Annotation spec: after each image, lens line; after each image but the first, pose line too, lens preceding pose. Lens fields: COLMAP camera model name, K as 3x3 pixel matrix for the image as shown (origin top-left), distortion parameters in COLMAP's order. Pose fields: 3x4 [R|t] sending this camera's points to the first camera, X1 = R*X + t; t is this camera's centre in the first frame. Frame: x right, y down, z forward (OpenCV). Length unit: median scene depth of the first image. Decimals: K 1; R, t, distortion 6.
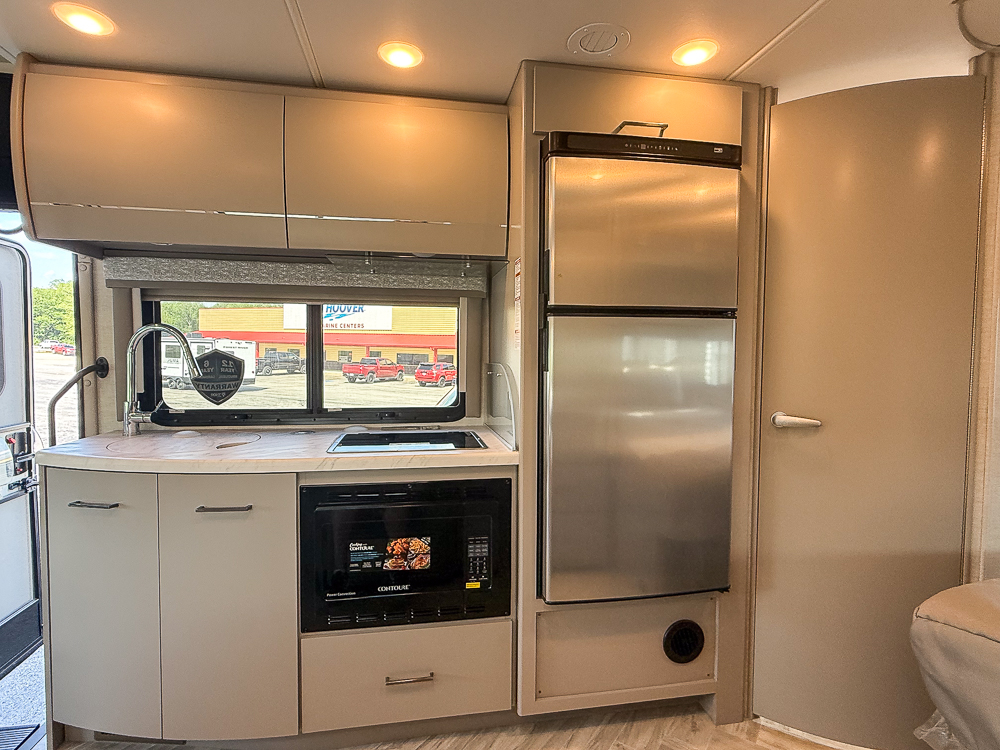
lens RADIAL K [[511.2, 0, 496.1], [0, 511.2, 372.8], [0, 0, 1]] dist [0.001292, -0.000468]
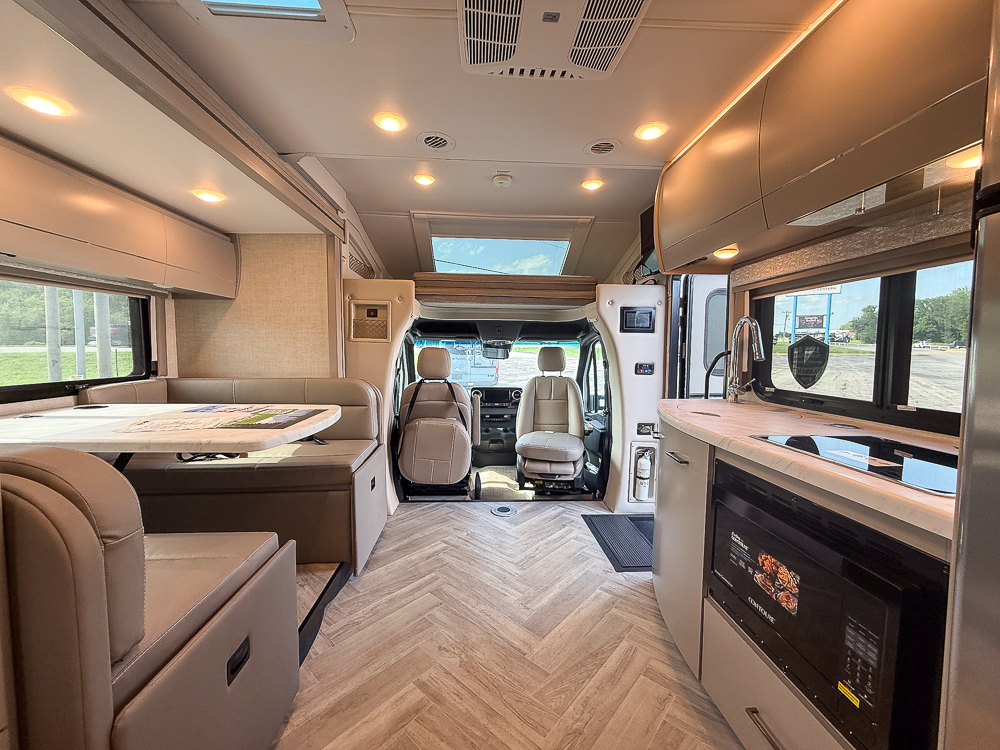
lens RADIAL K [[401.3, 0, 497.8], [0, 401.3, 376.1], [0, 0, 1]] dist [-0.001081, -0.000147]
pose [[-0.114626, 0.057107, -0.991766, 0.472823], [-0.049346, 0.996787, 0.063099, 0.021342], [0.992182, 0.056172, -0.111440, 0.621724]]
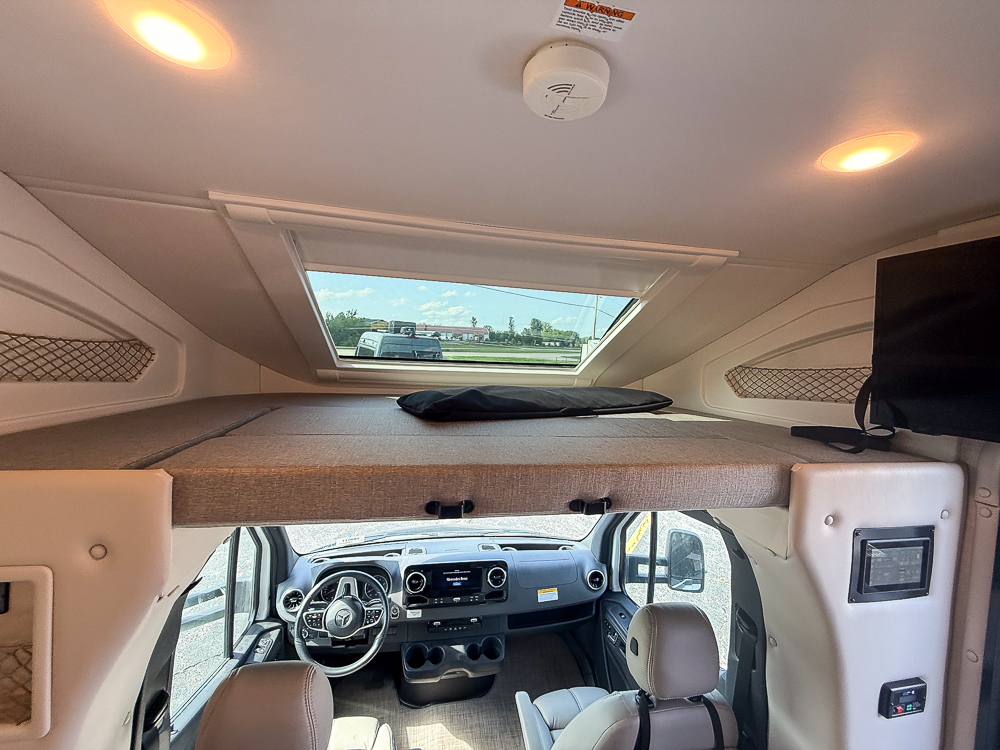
lens RADIAL K [[400.3, 0, 497.1], [0, 400.3, 374.5], [0, 0, 1]] dist [0.000834, 0.000304]
pose [[0.025759, 0.044557, -0.998675, -0.841118], [-0.084466, 0.995531, 0.042238, -0.427868], [0.996093, 0.083266, 0.029407, 0.364794]]
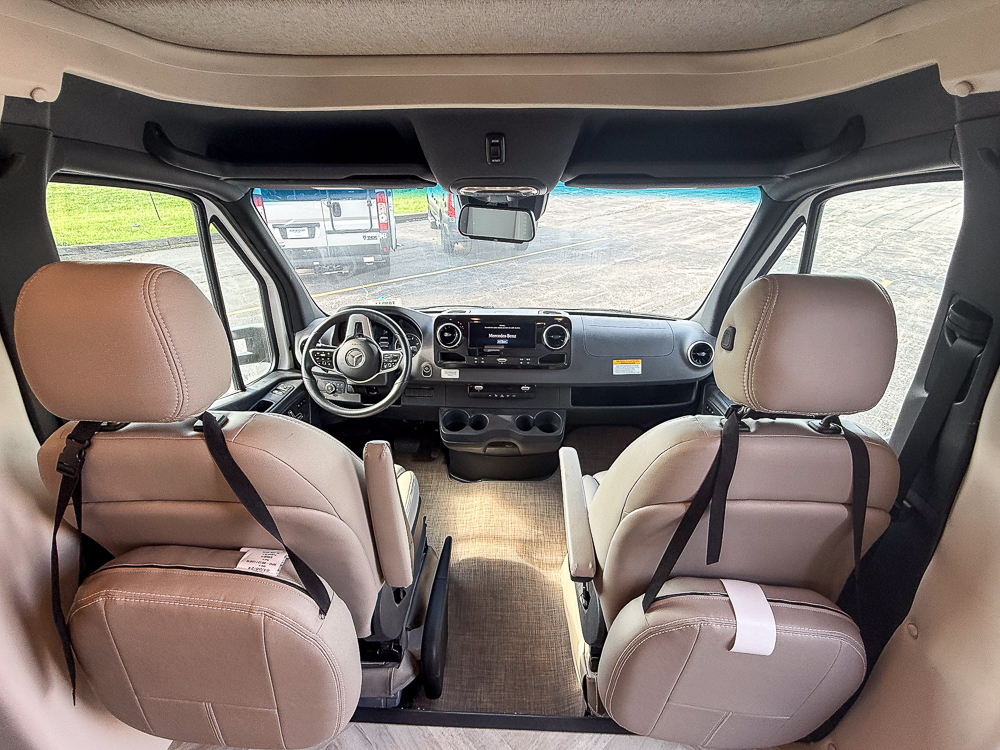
lens RADIAL K [[470.2, 0, 496.2], [0, 470.2, 375.3], [0, 0, 1]] dist [-0.000360, 0.000069]
pose [[-0.210733, 0.381782, -0.899908, -1.033220], [-0.037647, 0.916728, 0.397734, -0.065351], [0.976819, 0.117695, -0.178811, 0.535602]]
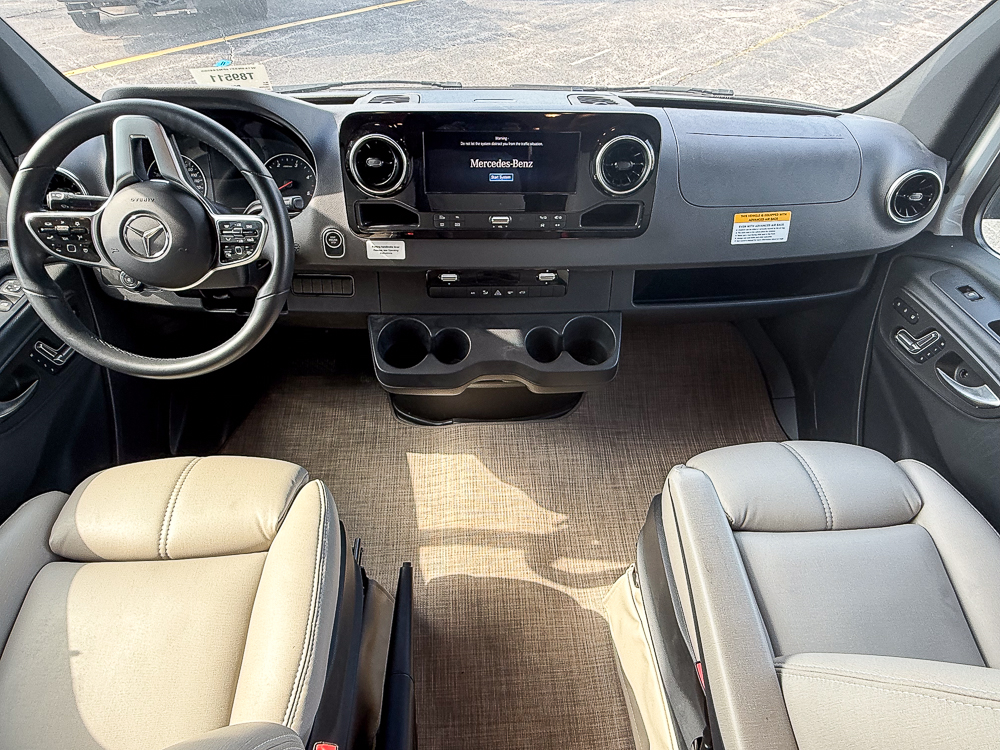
lens RADIAL K [[586.6, 0, 488.6], [0, 586.6, 375.2], [0, 0, 1]] dist [-0.000106, 0.000088]
pose [[-0.129541, 0.660726, -0.739364, -1.506991], [-0.057270, 0.739417, 0.670807, 0.054199], [0.989919, 0.129241, -0.057945, 0.381191]]
